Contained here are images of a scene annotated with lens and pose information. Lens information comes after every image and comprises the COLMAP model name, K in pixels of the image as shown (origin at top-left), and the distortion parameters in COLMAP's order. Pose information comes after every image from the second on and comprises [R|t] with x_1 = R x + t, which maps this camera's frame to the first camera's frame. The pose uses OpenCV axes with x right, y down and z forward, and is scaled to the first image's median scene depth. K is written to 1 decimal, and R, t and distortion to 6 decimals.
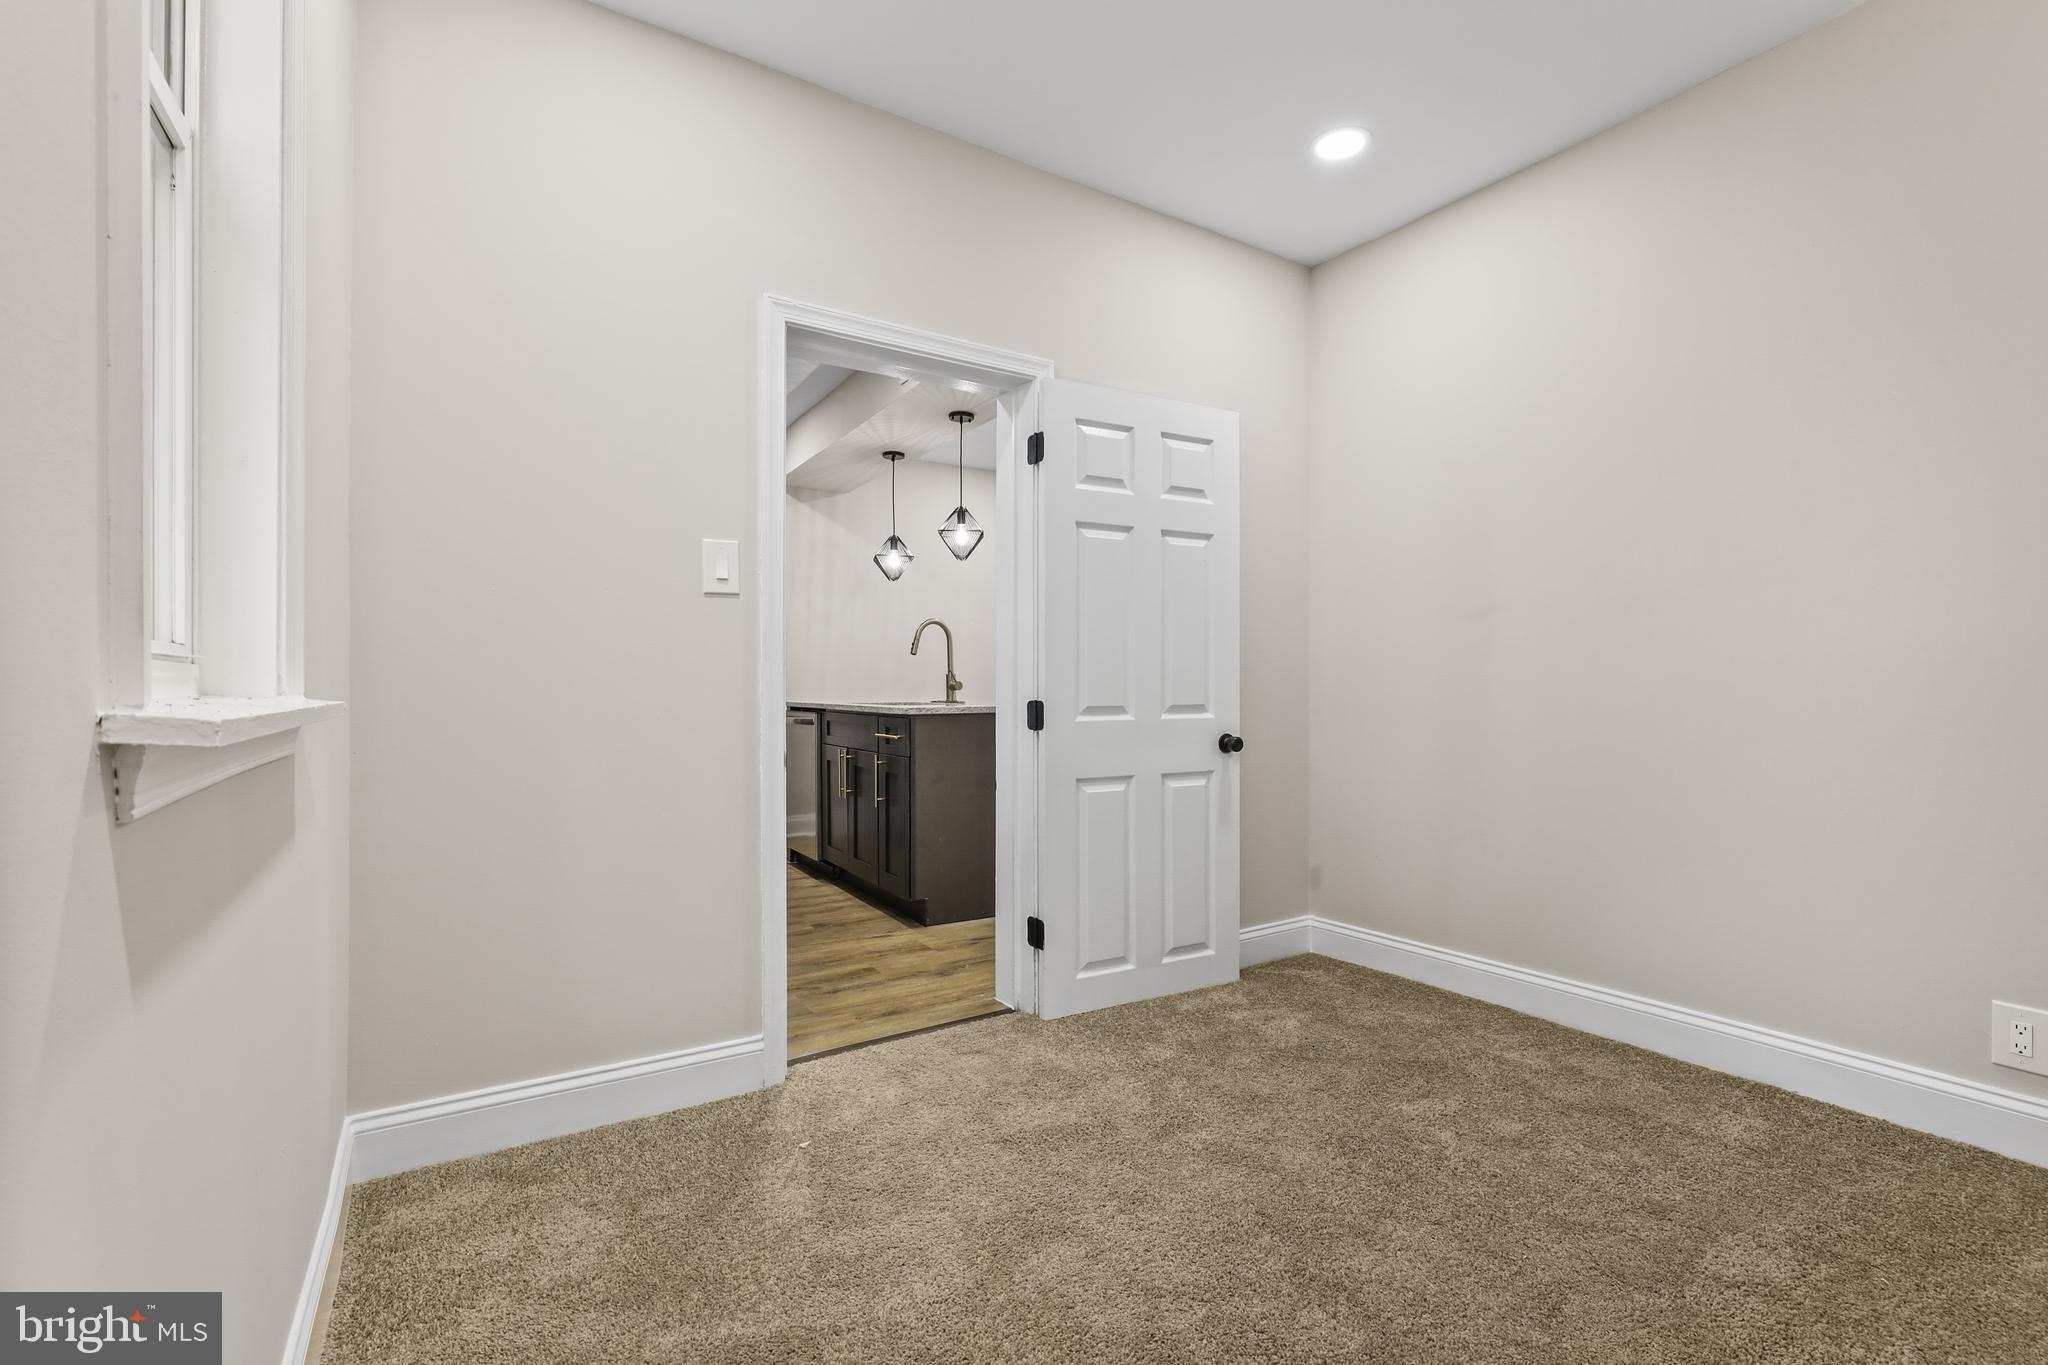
lens RADIAL K [[927.0, 0, 1036.6], [0, 927.0, 681.8], [0, 0, 1]] dist [-0.000940, 0.000156]
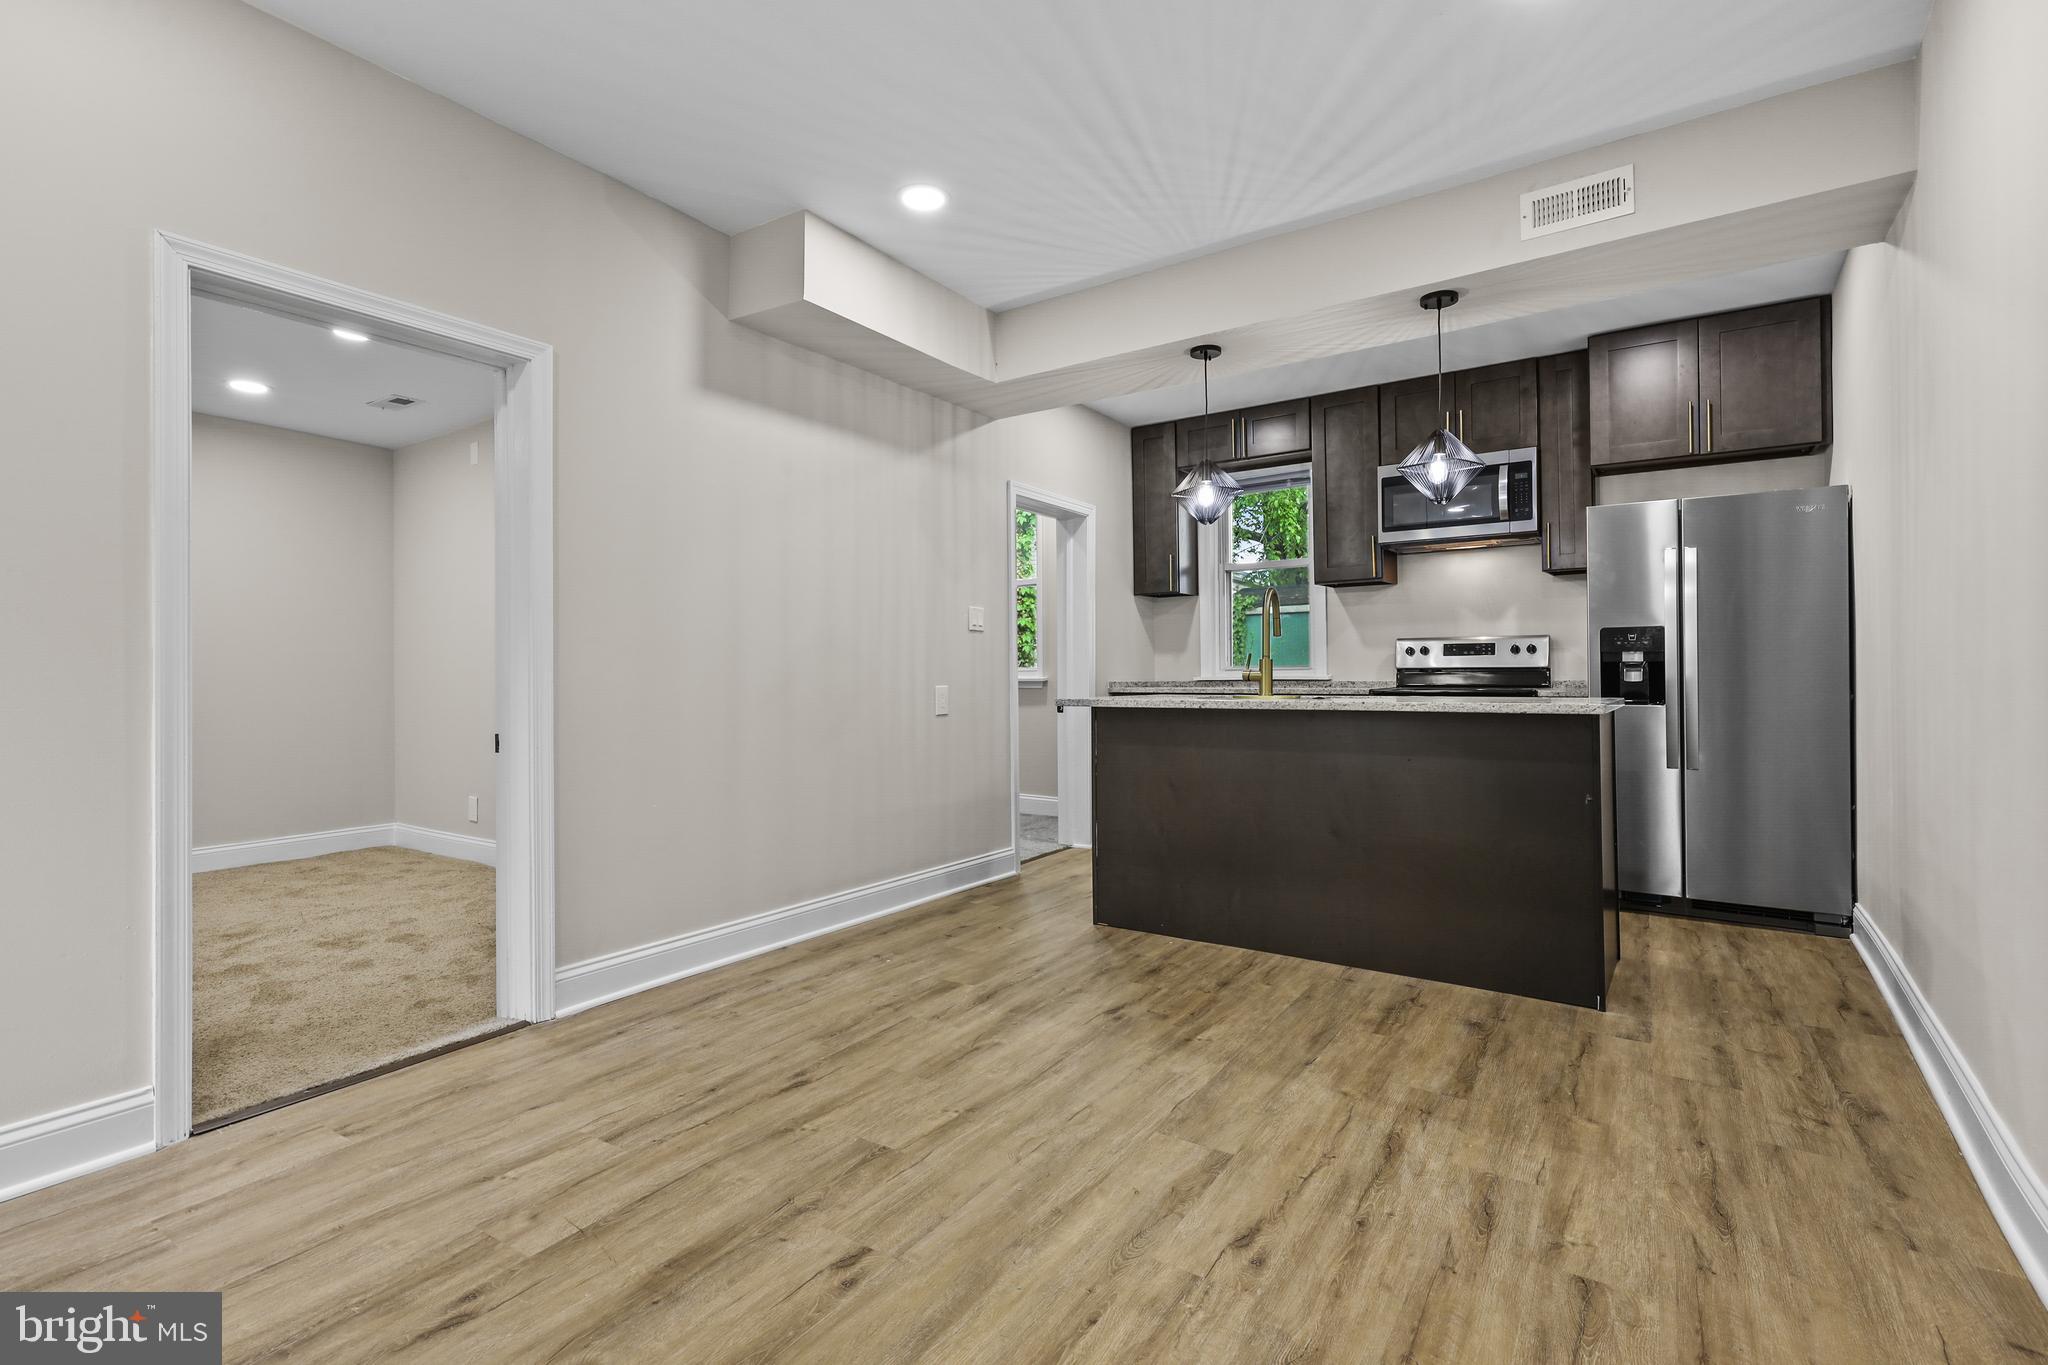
lens RADIAL K [[936.8, 0, 1032.5], [0, 936.8, 667.9], [0, 0, 1]] dist [-0.001195, 0.000130]
pose [[-0.916935, 0.003524, -0.399020, 0.375438], [0.006444, 0.999961, -0.005977, 0.001338], [0.398984, -0.008052, -0.916923, 1.609168]]
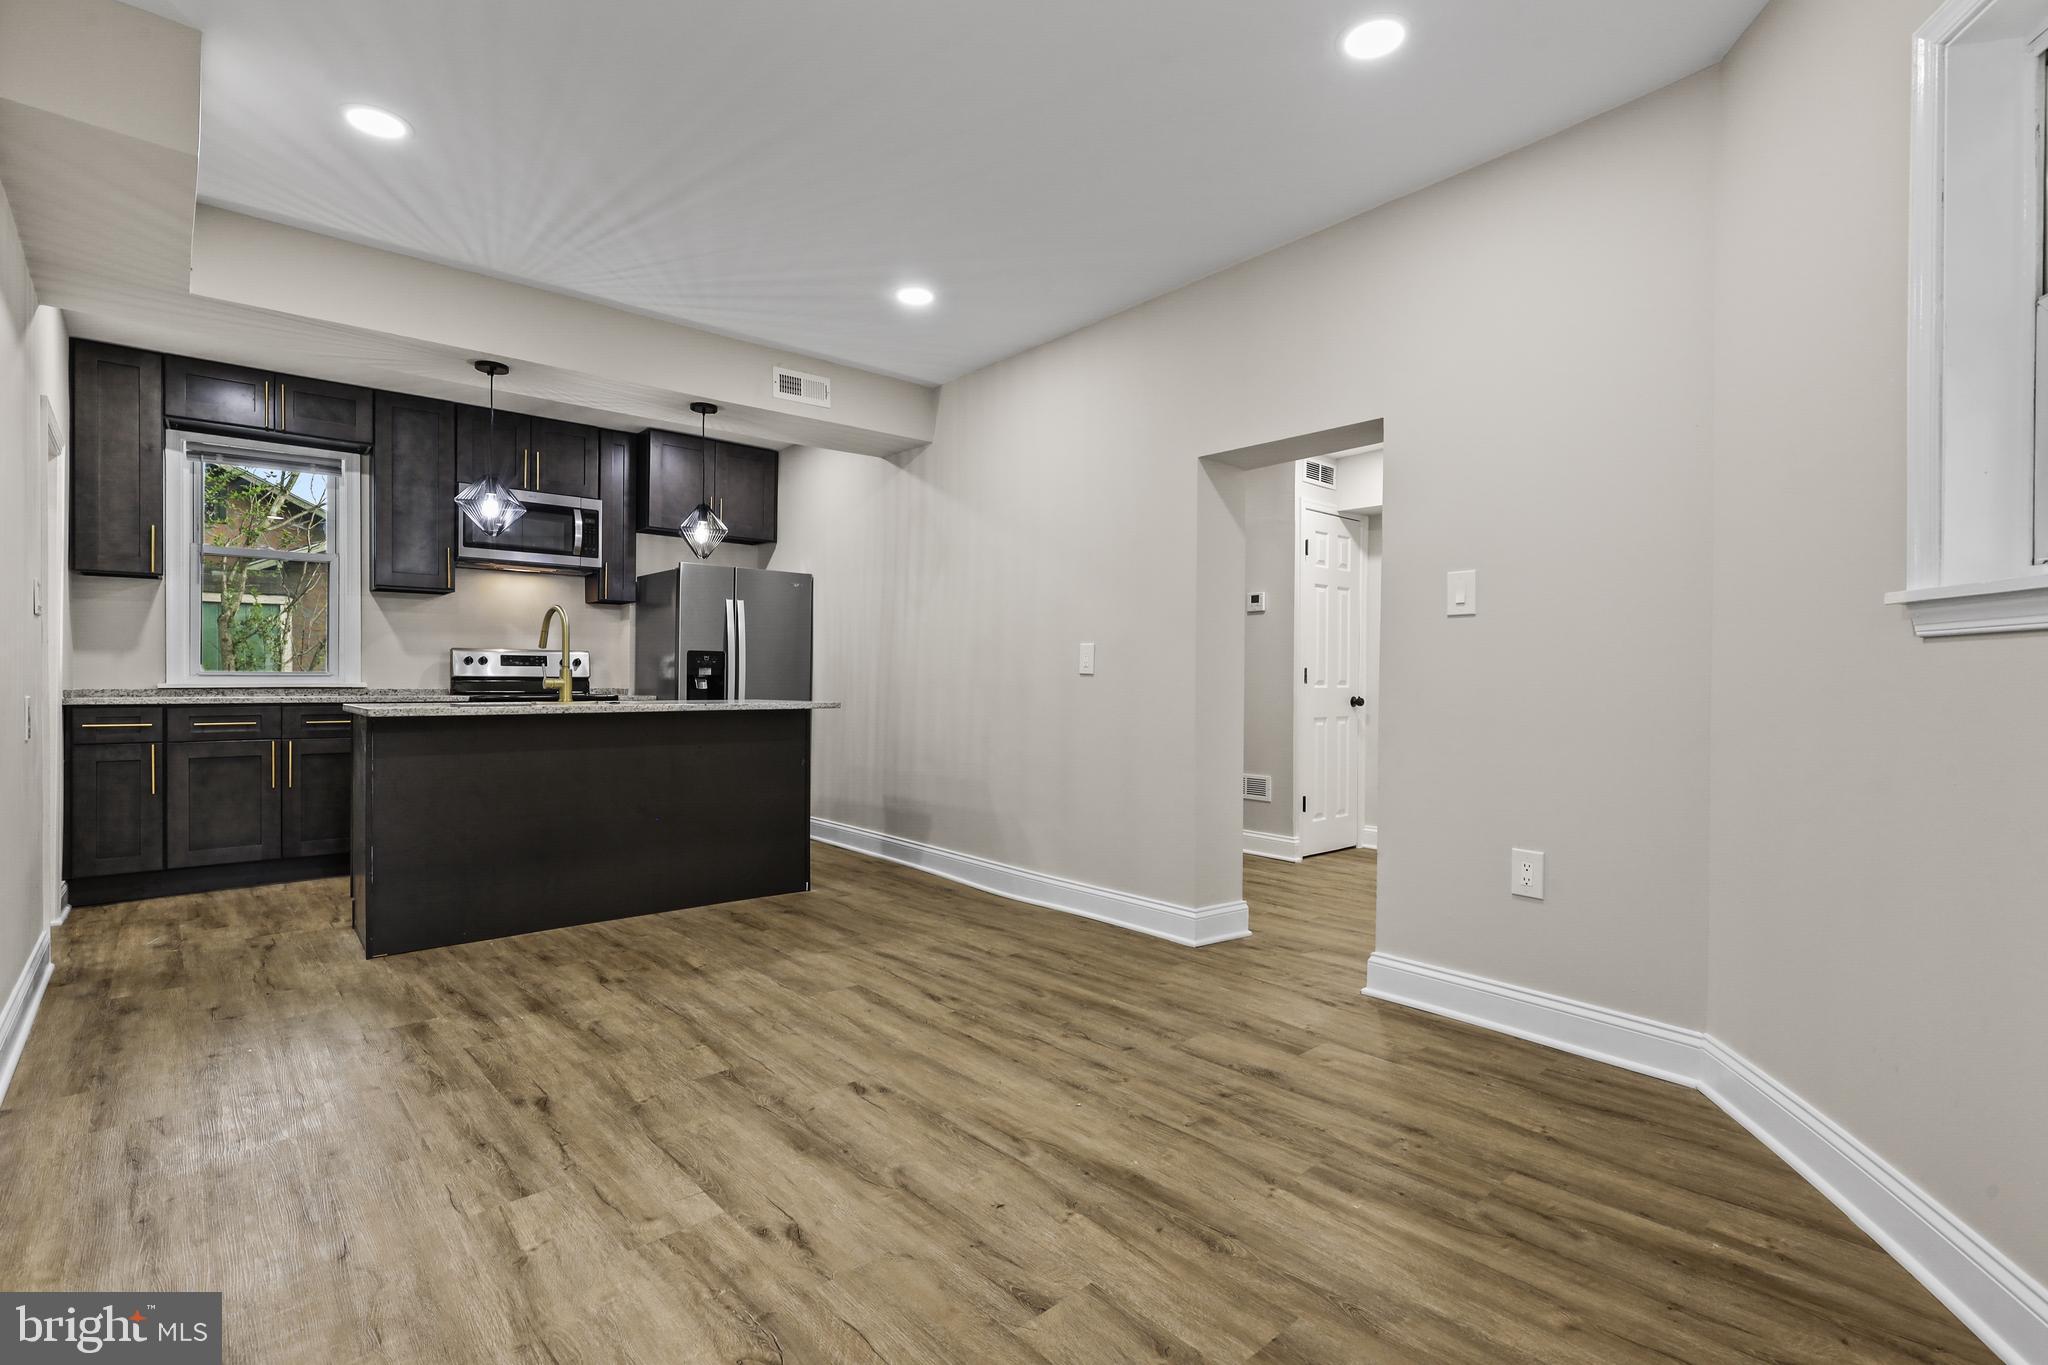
lens RADIAL K [[945.4, 0, 1024.0], [0, 945.4, 682.5], [0, 0, 1]] dist [-0.000135, 0.000105]
pose [[0.151839, 0.002438, -0.988402, 0.806012], [-0.005197, 0.999985, 0.001668, -0.000152], [0.988392, 0.004884, 0.151850, 1.276476]]
